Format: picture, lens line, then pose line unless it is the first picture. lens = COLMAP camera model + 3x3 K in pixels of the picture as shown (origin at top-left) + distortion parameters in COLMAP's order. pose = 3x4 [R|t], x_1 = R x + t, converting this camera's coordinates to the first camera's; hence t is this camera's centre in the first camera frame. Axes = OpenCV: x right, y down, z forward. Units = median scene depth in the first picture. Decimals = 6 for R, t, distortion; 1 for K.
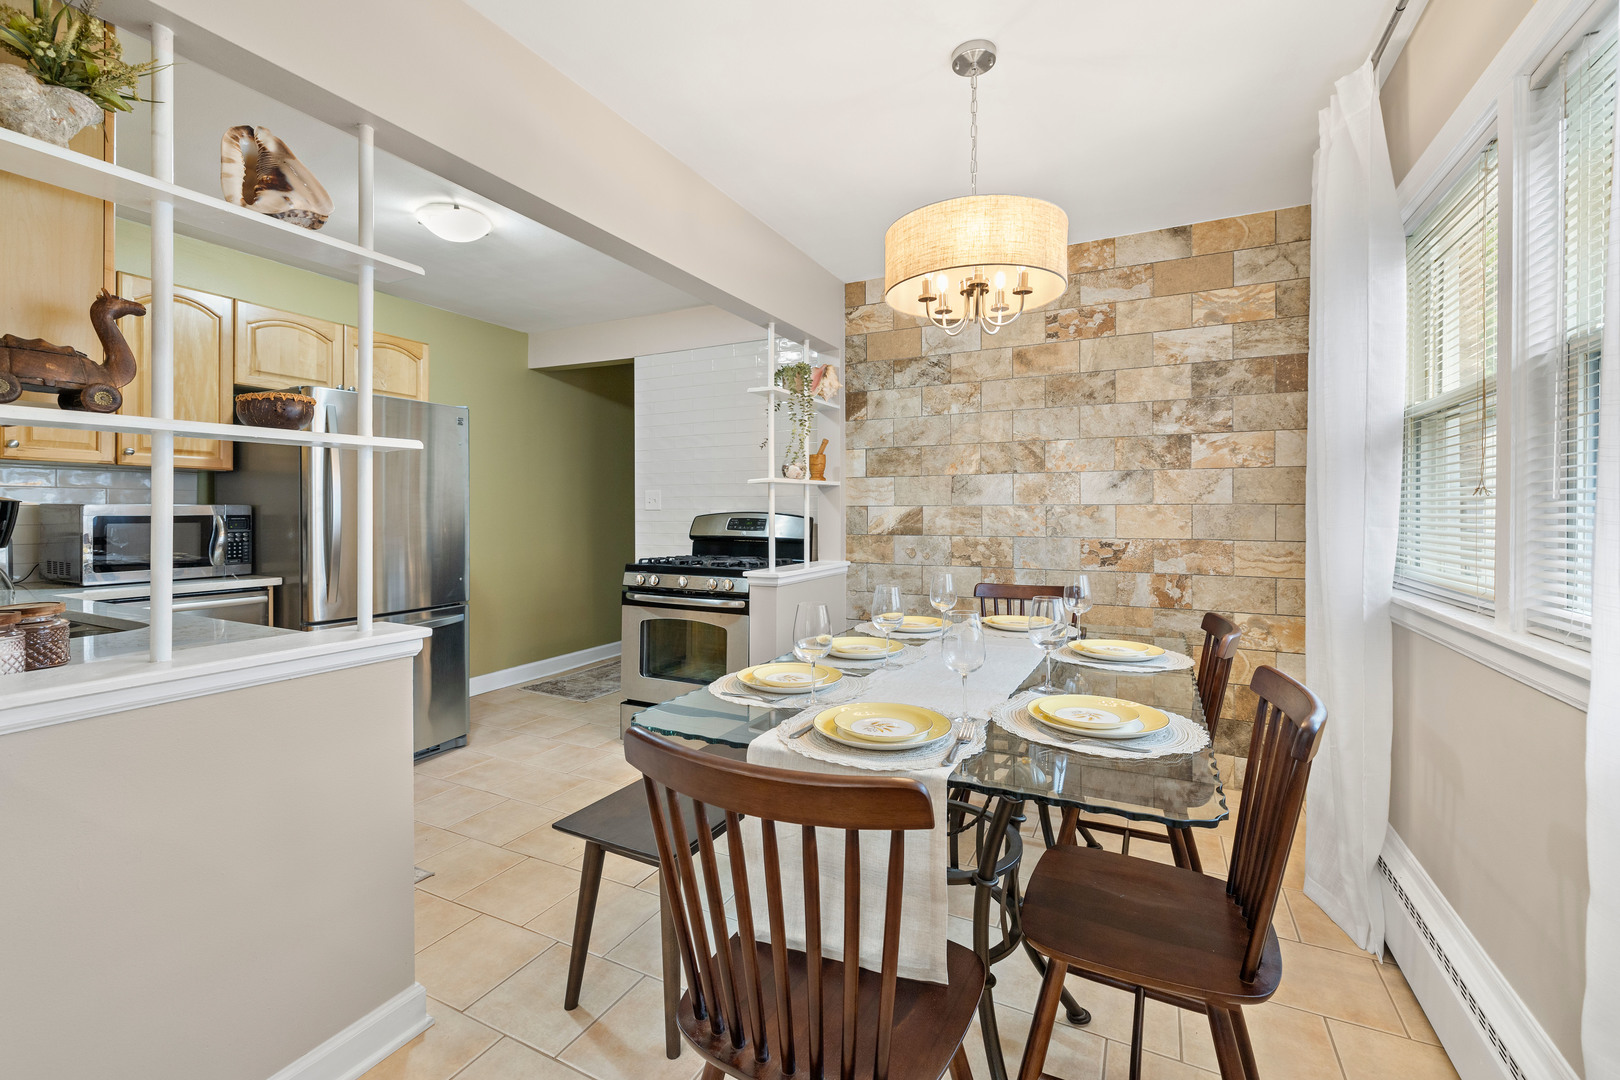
lens RADIAL K [[687.0, 0, 809.1], [0, 687.0, 514.0], [0, 0, 1]] dist [-0.007753, 0.000760]
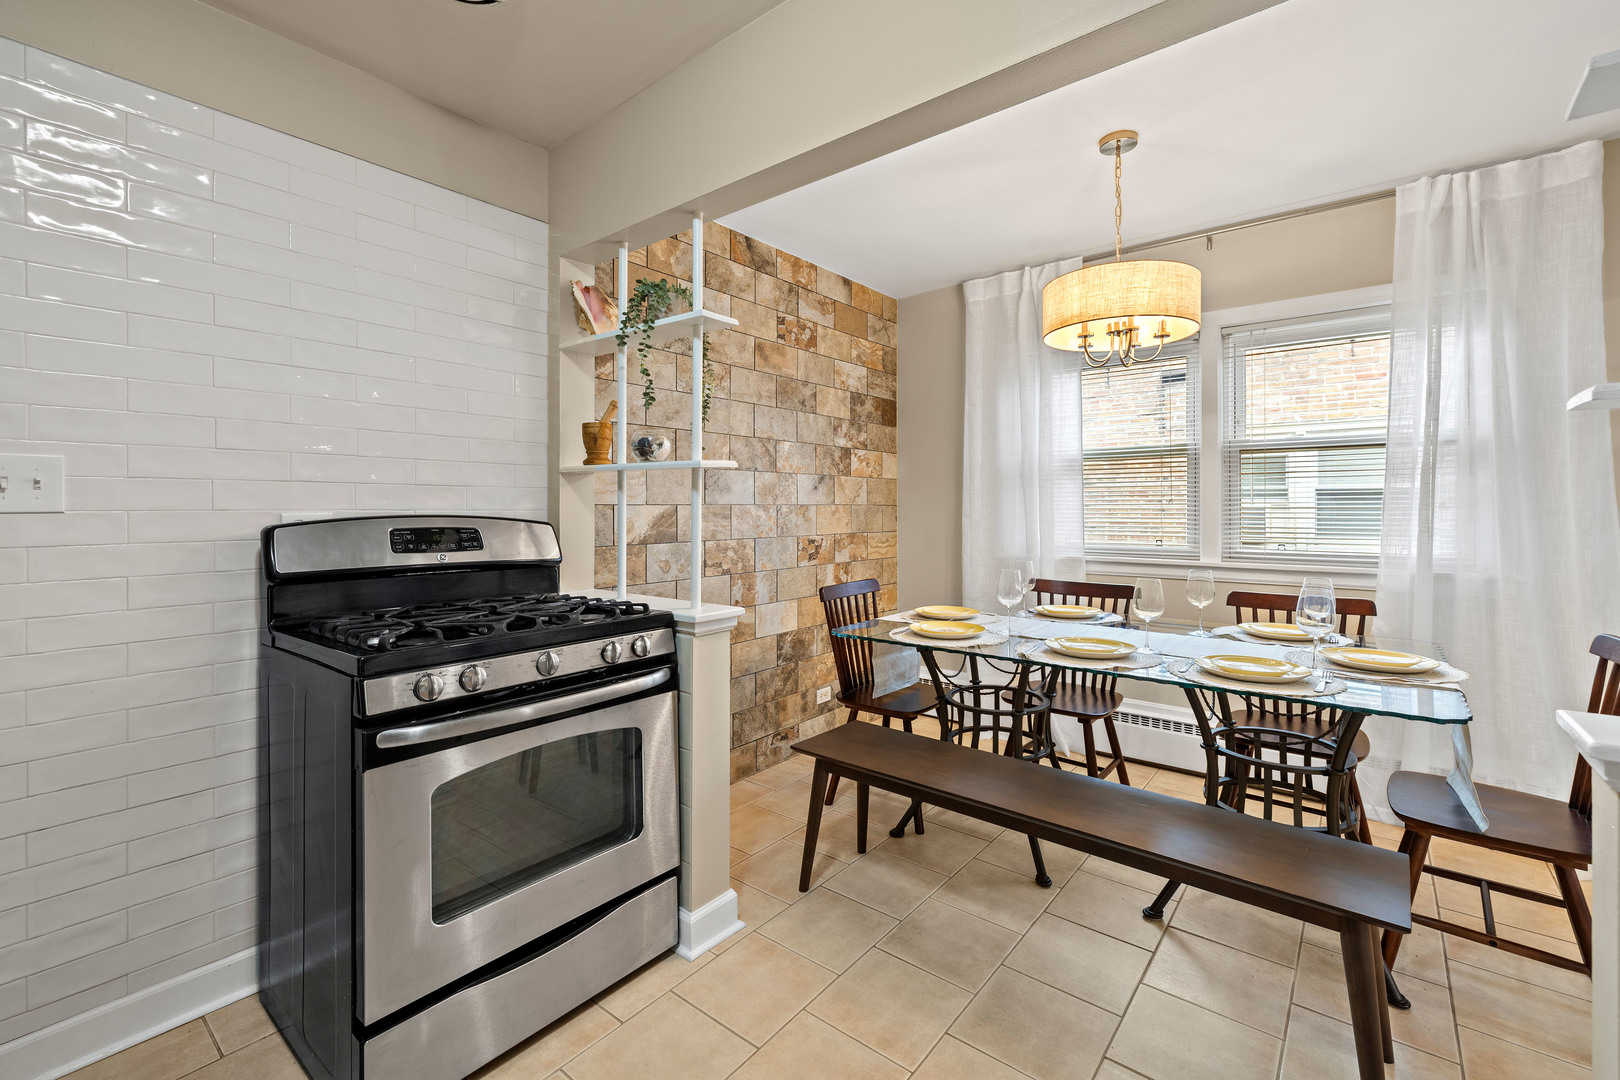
lens RADIAL K [[687.0, 0, 790.3], [0, 687.0, 505.0], [0, 0, 1]] dist [-0.007753, 0.000760]
pose [[0.232175, 0.004533, 0.972664, -0.639962], [0.005987, 0.999964, -0.006089, -0.006770], [-0.972656, 0.007237, 0.232139, 0.773881]]
